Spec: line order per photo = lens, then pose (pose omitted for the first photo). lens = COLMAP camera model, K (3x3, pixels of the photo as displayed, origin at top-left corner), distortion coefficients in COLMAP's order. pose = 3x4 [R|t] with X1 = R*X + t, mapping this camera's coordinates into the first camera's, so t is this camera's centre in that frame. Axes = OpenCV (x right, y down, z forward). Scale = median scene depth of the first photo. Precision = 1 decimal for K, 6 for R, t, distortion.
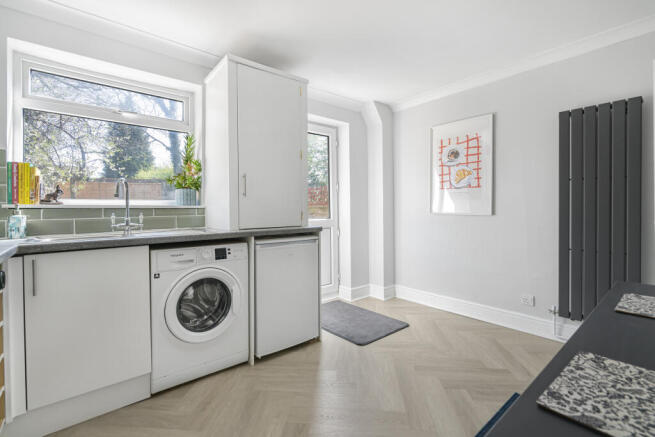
lens RADIAL K [[302.9, 0, 321.6], [0, 302.9, 210.5], [0, 0, 1]] dist [-0.002062, 0.000205]
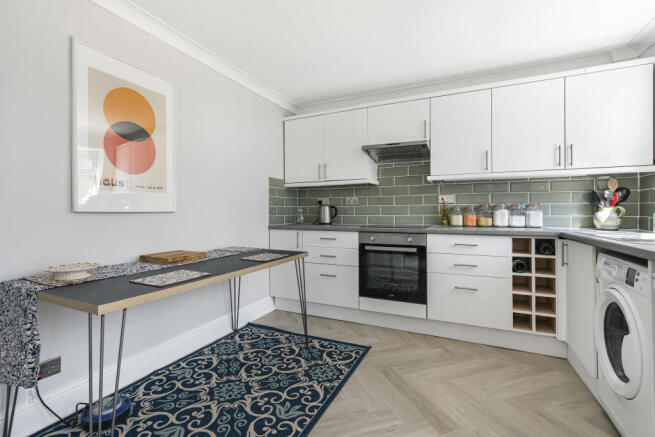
lens RADIAL K [[302.9, 0, 321.6], [0, 302.9, 210.5], [0, 0, 1]] dist [-0.002062, 0.000205]
pose [[-0.911301, 0.008420, -0.411654, 0.532085], [0.008689, 0.999962, 0.001219, -0.005976], [0.411649, -0.002466, -0.911339, 1.316146]]
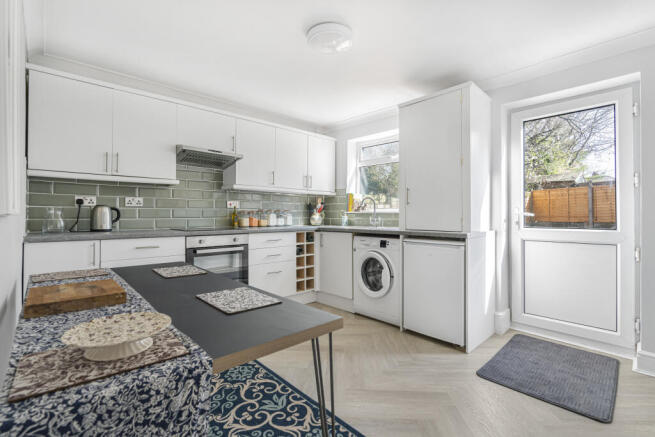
lens RADIAL K [[302.9, 0, 321.6], [0, 302.9, 210.5], [0, 0, 1]] dist [-0.002062, 0.000205]
pose [[0.047283, -0.005614, -0.998866, 1.161508], [-0.006312, 0.999963, -0.005919, -0.013077], [0.998862, 0.006585, 0.047246, 0.619808]]
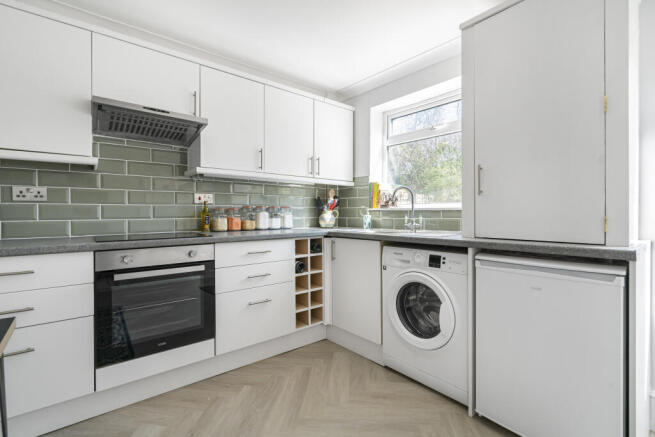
lens RADIAL K [[300.5, 0, 325.4], [0, 300.5, 213.7], [0, 0, 1]] dist [-0.000122, 0.000216]
pose [[-0.001621, 0.010180, -0.999947, 0.556054], [-0.000730, 0.999948, 0.010181, -0.007076], [0.999998, 0.000746, -0.001614, 0.676837]]
